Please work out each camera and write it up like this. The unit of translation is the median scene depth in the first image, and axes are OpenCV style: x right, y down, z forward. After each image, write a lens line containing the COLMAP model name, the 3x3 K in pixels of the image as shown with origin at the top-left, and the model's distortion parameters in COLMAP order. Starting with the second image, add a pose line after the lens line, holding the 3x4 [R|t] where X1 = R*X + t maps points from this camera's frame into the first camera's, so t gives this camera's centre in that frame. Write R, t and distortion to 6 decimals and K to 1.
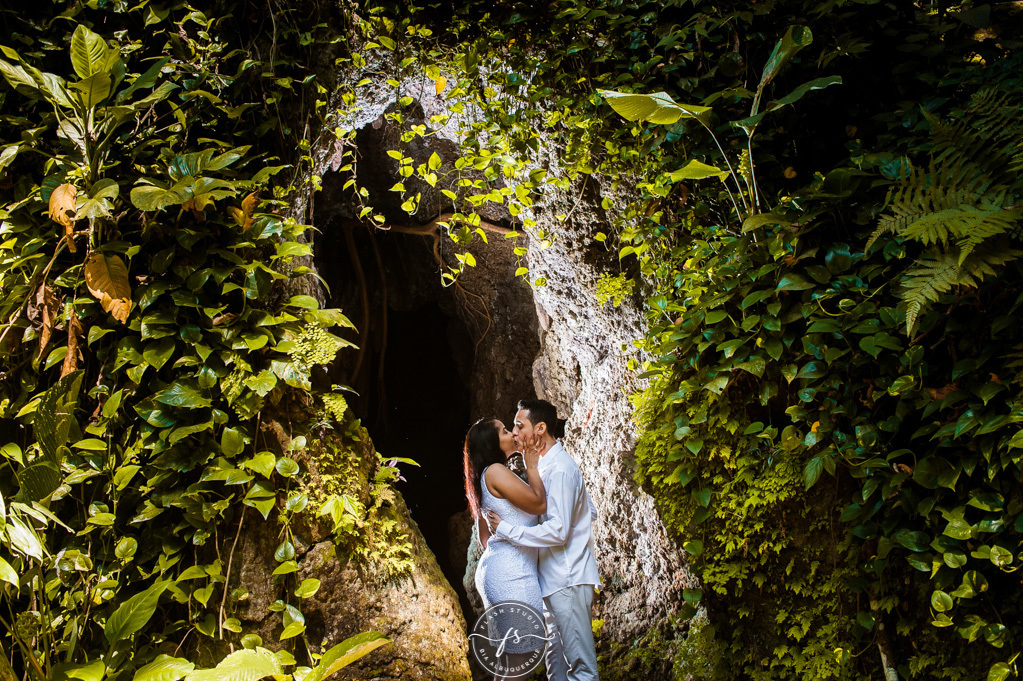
lens RADIAL K [[1073.0, 0, 511.5], [0, 1073.0, 340.5], [0, 0, 1]] dist [-0.060797, 0.136805]
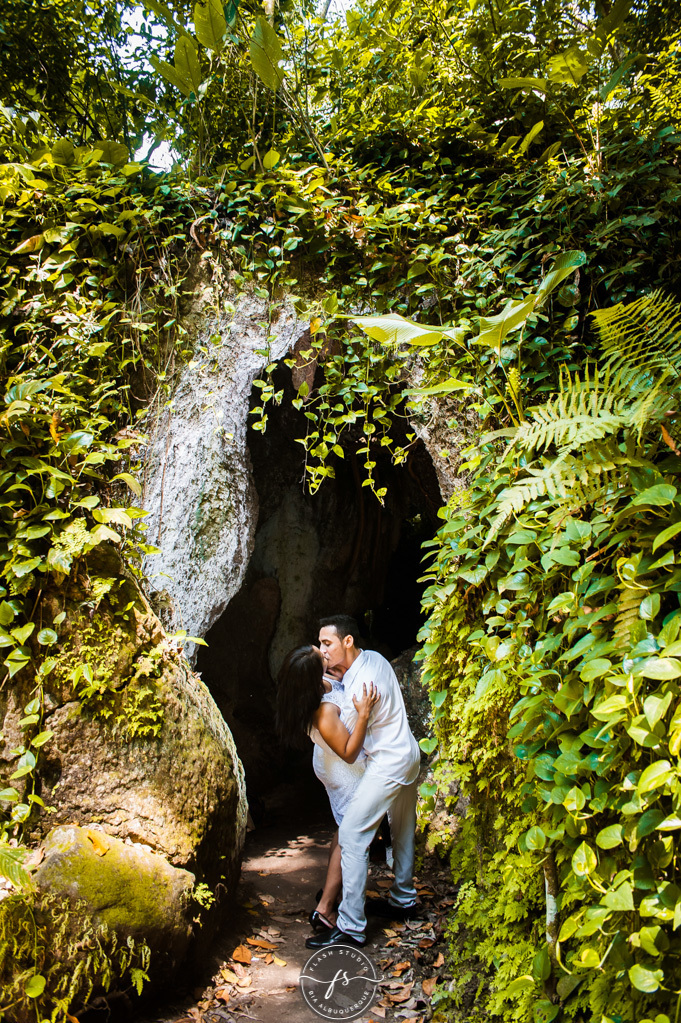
lens RADIAL K [[819.5, 0, 340.5], [0, 819.5, 511.5], [0, 0, 1]] dist [-0.126945, 0.090459]
pose [[0.944030, 0.027209, -0.328735, 0.372303], [-0.039594, 0.998734, -0.031041, -0.007324], [0.327475, 0.042320, 0.943912, 0.228893]]
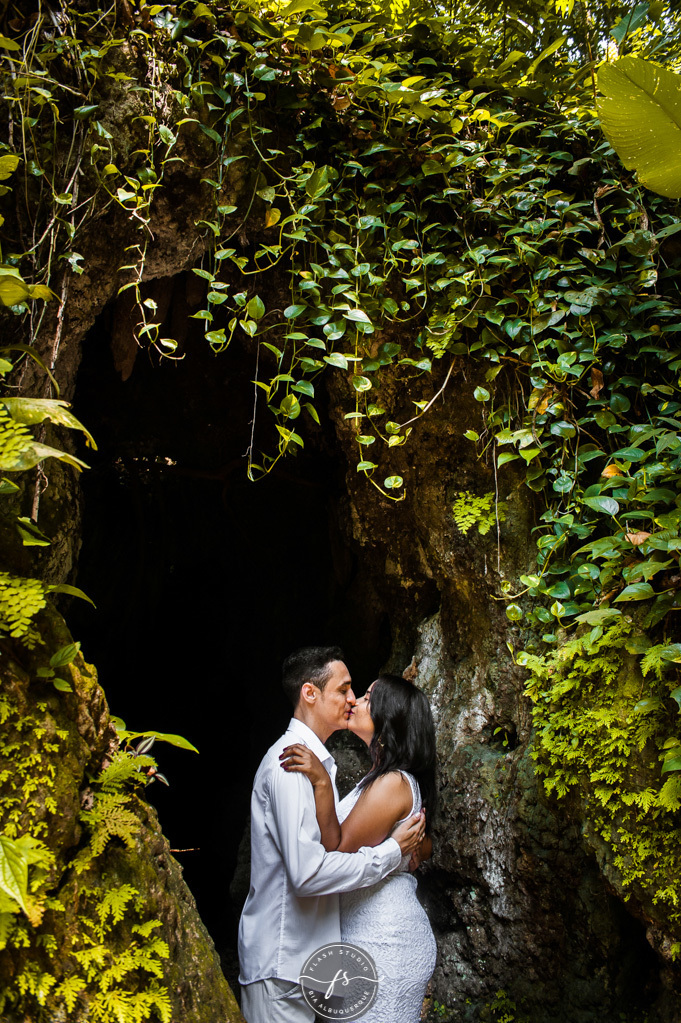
lens RADIAL K [[819.5, 0, 340.5], [0, 819.5, 511.5], [0, 0, 1]] dist [-0.126945, 0.090459]
pose [[0.992233, 0.090372, 0.085480, -0.068093], [-0.076969, 0.985862, -0.148838, 0.062142], [-0.097722, 0.141103, 0.985160, 0.662420]]
